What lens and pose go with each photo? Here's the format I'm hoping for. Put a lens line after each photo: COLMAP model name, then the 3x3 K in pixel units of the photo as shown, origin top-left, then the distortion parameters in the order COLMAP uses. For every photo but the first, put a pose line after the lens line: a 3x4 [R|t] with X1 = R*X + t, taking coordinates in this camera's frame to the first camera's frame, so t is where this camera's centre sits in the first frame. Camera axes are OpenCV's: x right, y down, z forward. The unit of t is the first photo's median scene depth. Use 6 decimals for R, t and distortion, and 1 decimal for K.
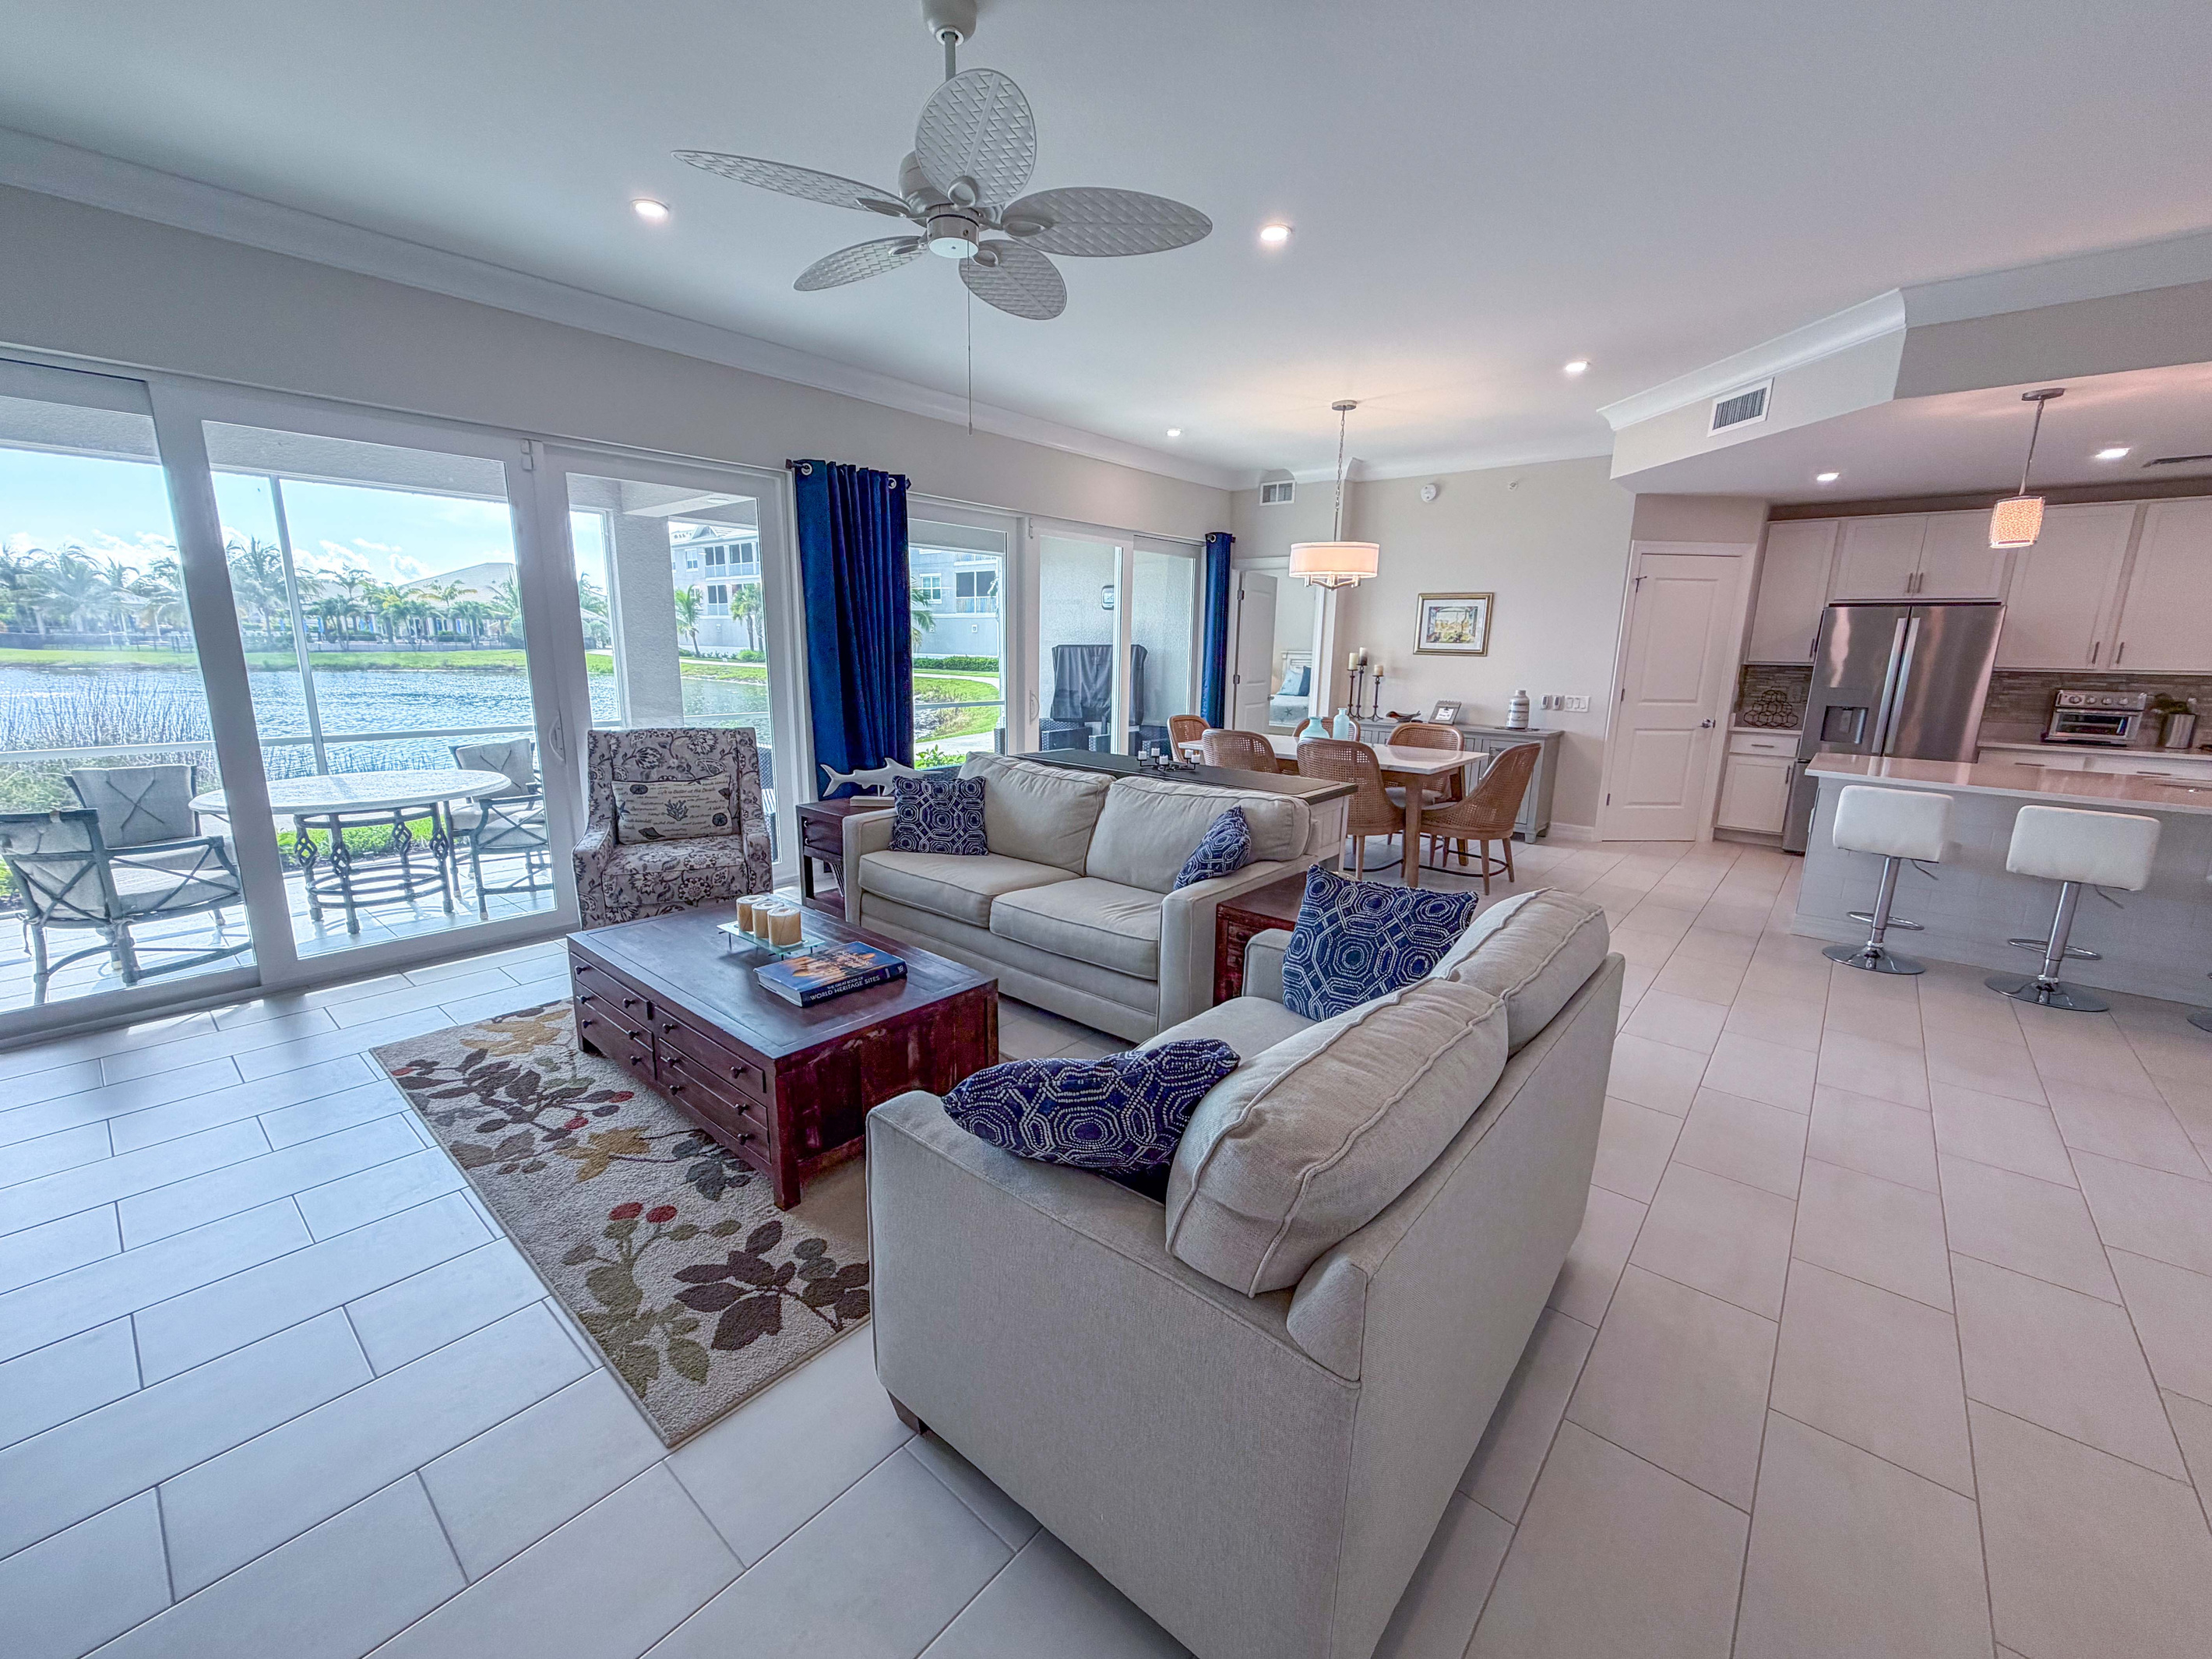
lens RADIAL K [[893.8, 0, 1096.7], [0, 893.8, 830.1], [0, 0, 1]] dist [0.000561, -0.000182]
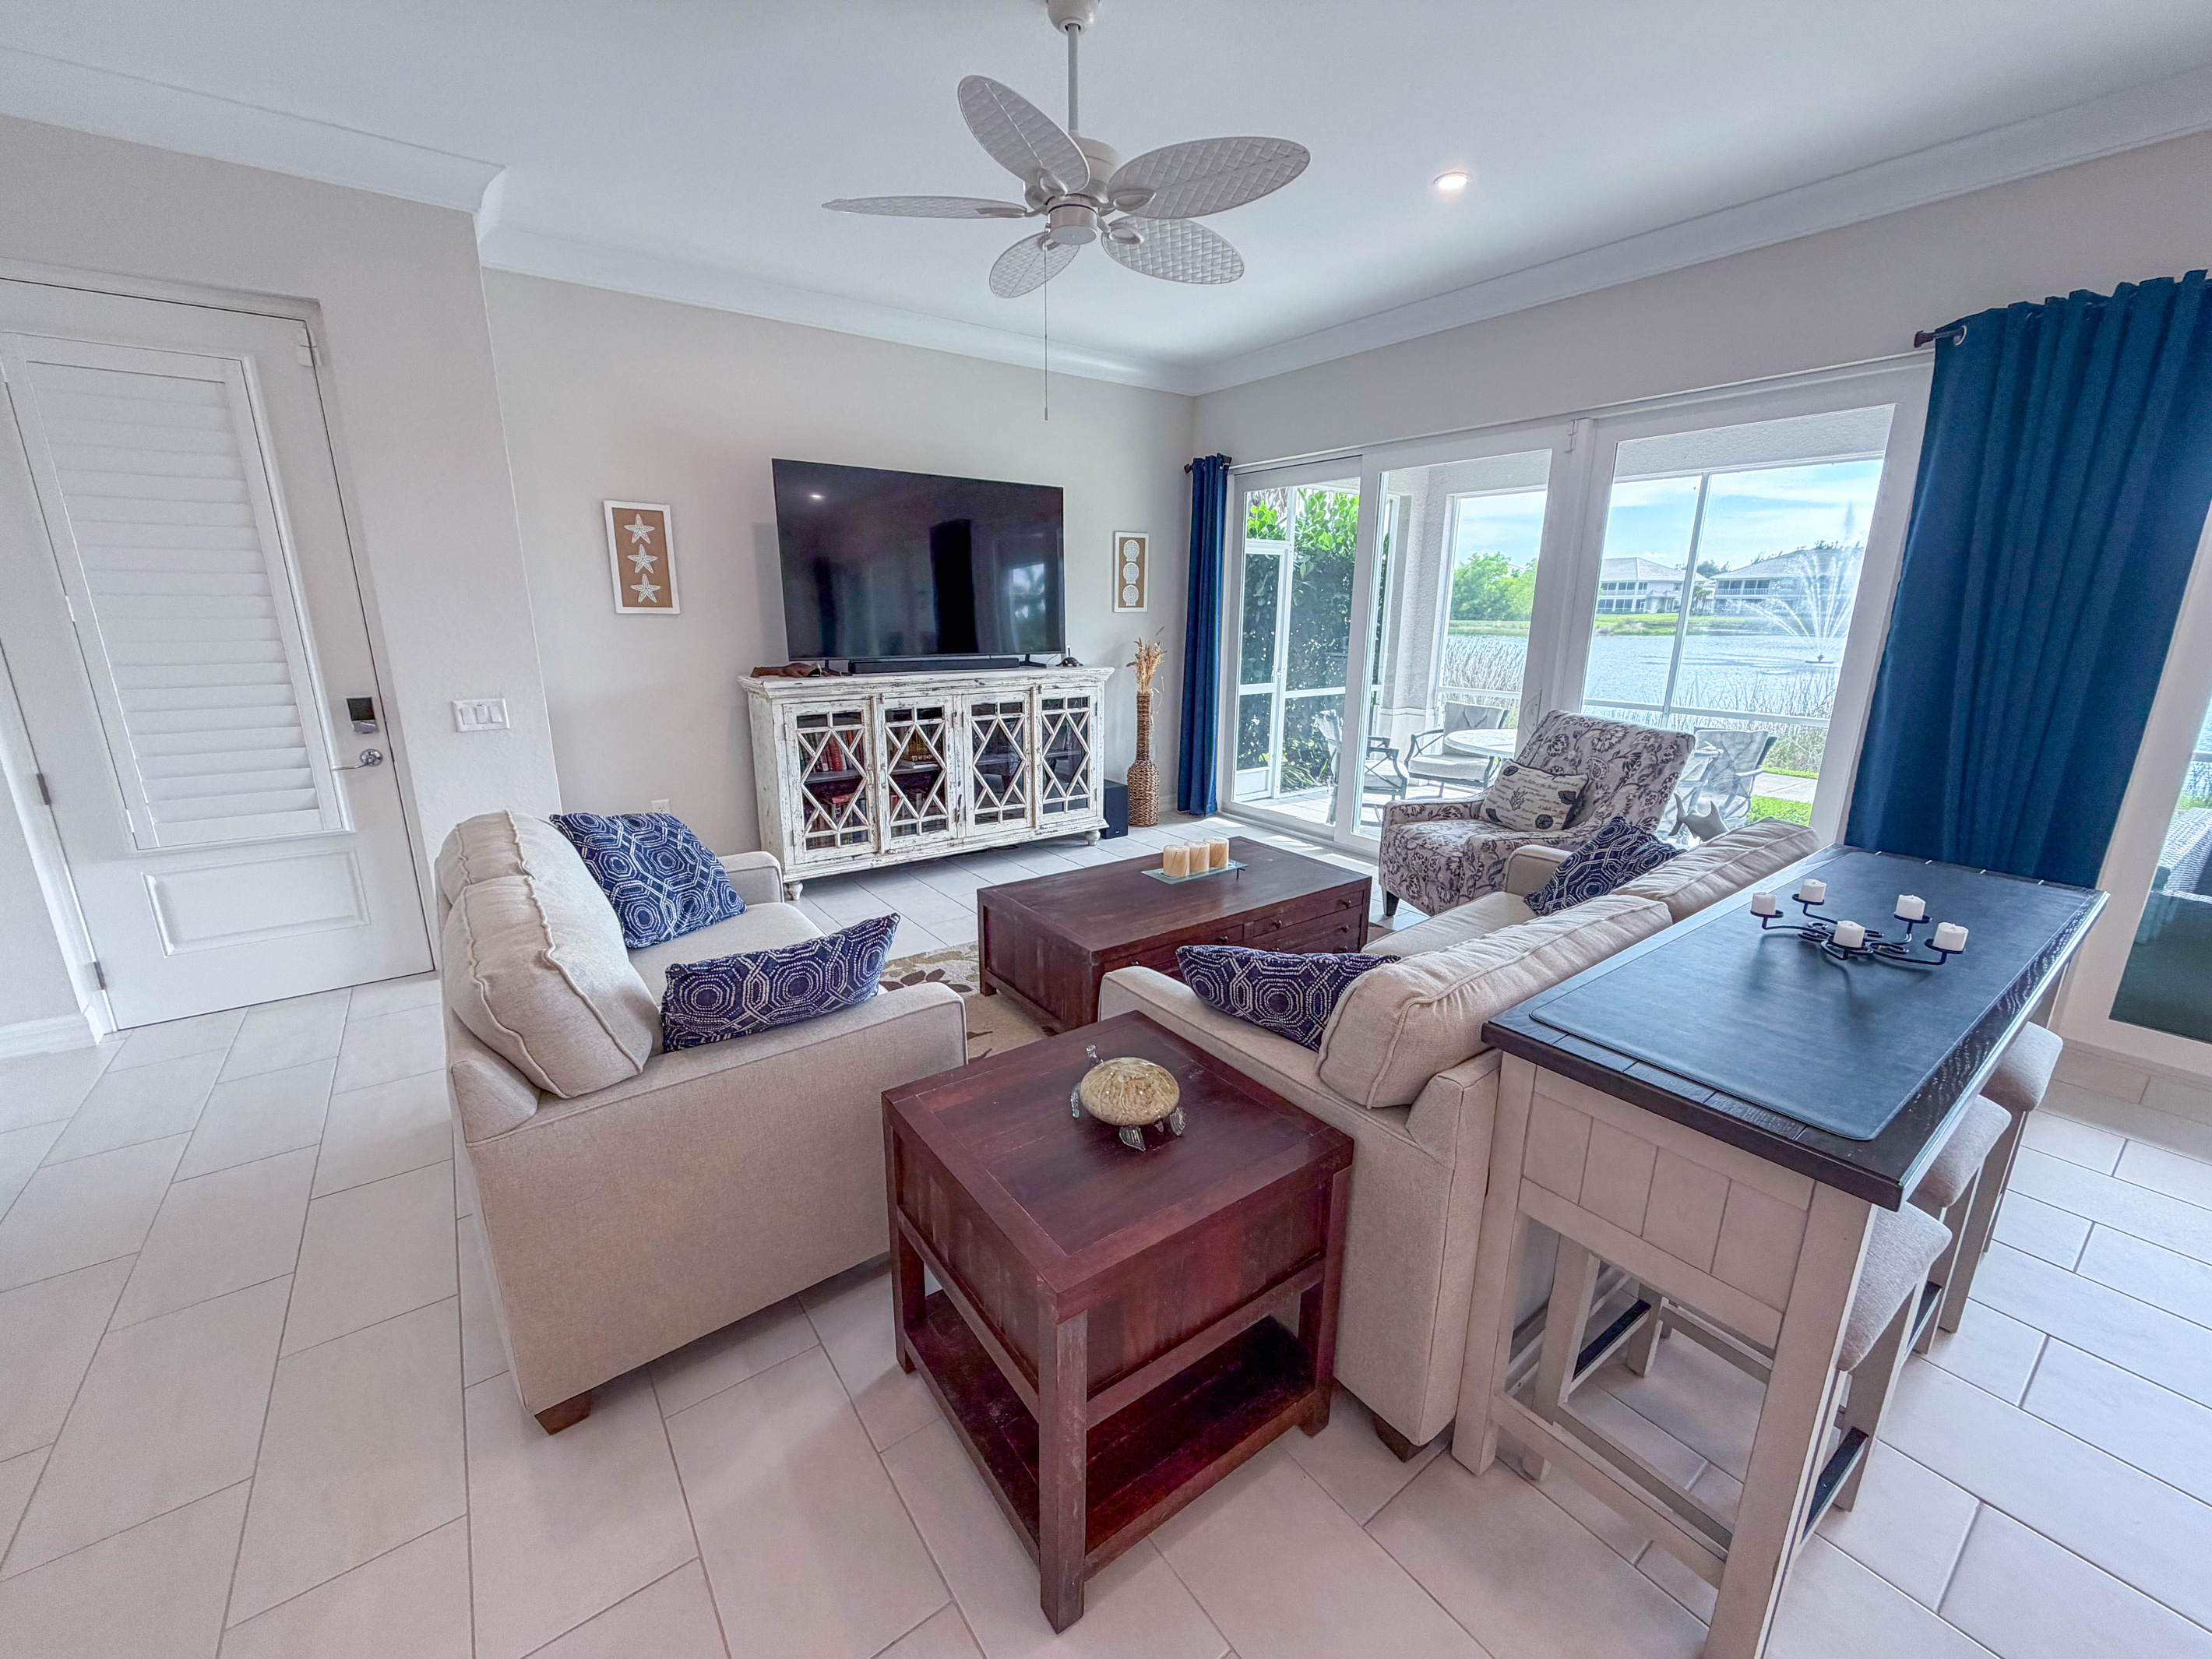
lens RADIAL K [[884.5, 0, 1094.4], [0, 884.5, 828.1], [0, 0, 1]] dist [0.000780, 0.000063]
pose [[-0.230509, 0.224274, -0.946872, 0.412777], [-0.210003, 0.938680, 0.273457, -0.121998], [0.950139, 0.261880, -0.169276, 0.583563]]
